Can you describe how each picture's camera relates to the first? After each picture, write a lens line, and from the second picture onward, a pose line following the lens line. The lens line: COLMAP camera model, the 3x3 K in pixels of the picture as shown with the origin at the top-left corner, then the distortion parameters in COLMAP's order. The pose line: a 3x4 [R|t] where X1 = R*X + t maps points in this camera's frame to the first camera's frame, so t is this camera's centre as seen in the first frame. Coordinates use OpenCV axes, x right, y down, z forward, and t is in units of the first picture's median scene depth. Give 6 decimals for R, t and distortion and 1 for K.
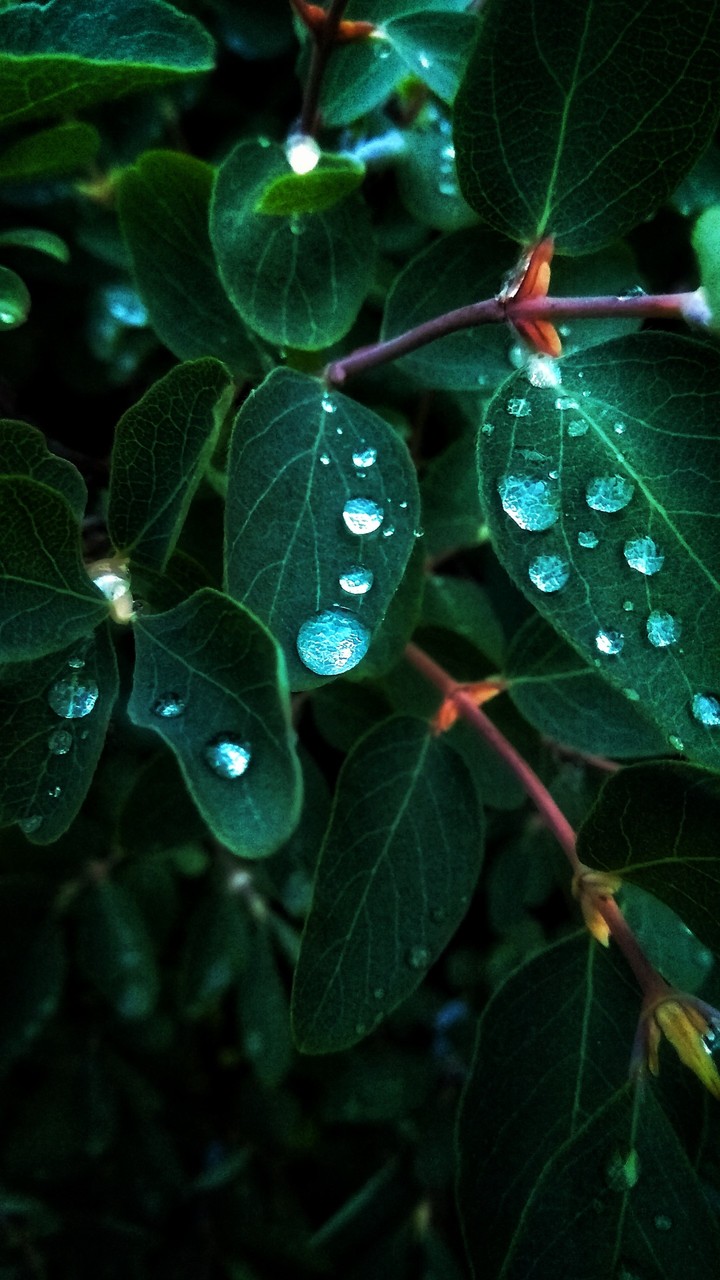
lens RADIAL K [[1018.7, 0, 356.3], [0, 1018.7, 645.0], [0, 0, 1]] dist [0.087867, -0.225068]
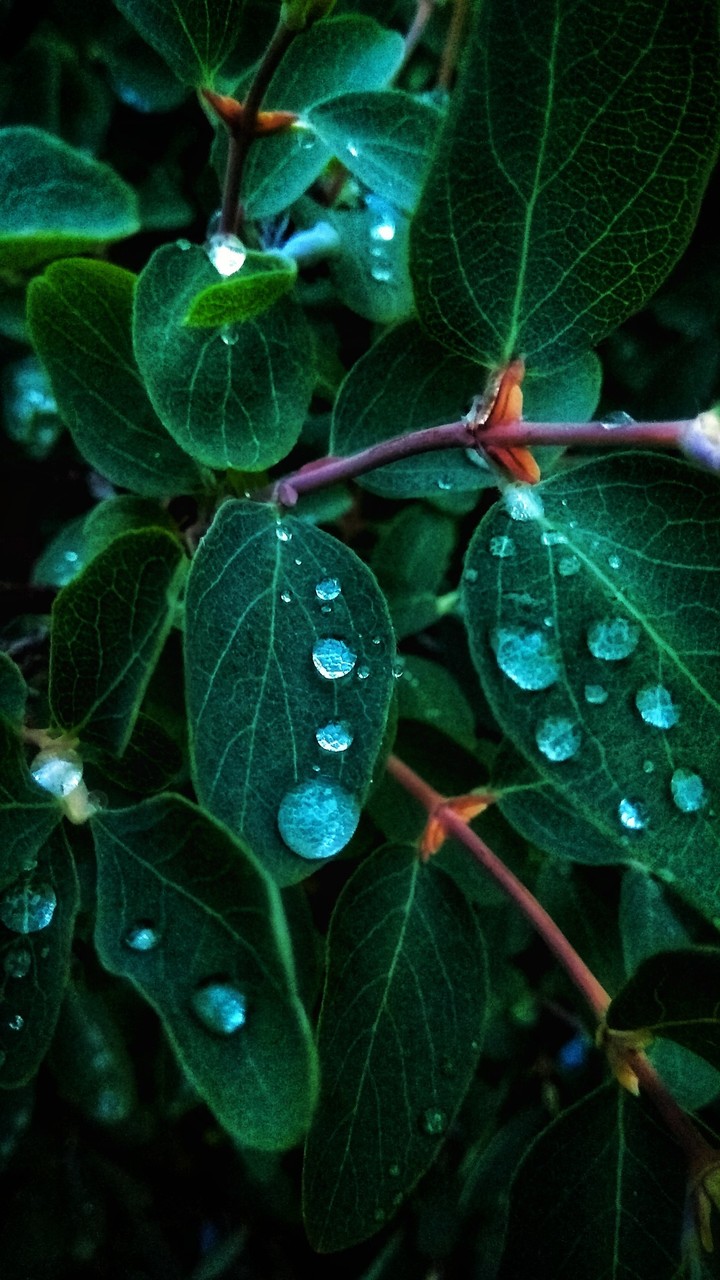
lens RADIAL K [[1018.7, 0, 356.3], [0, 1018.7, 645.0], [0, 0, 1]] dist [0.087867, -0.225068]
pose [[0.994307, -0.088902, 0.058741, -0.028914], [0.089820, 0.995871, -0.013183, -0.138720], [-0.057327, 0.018384, 0.998186, 0.103261]]
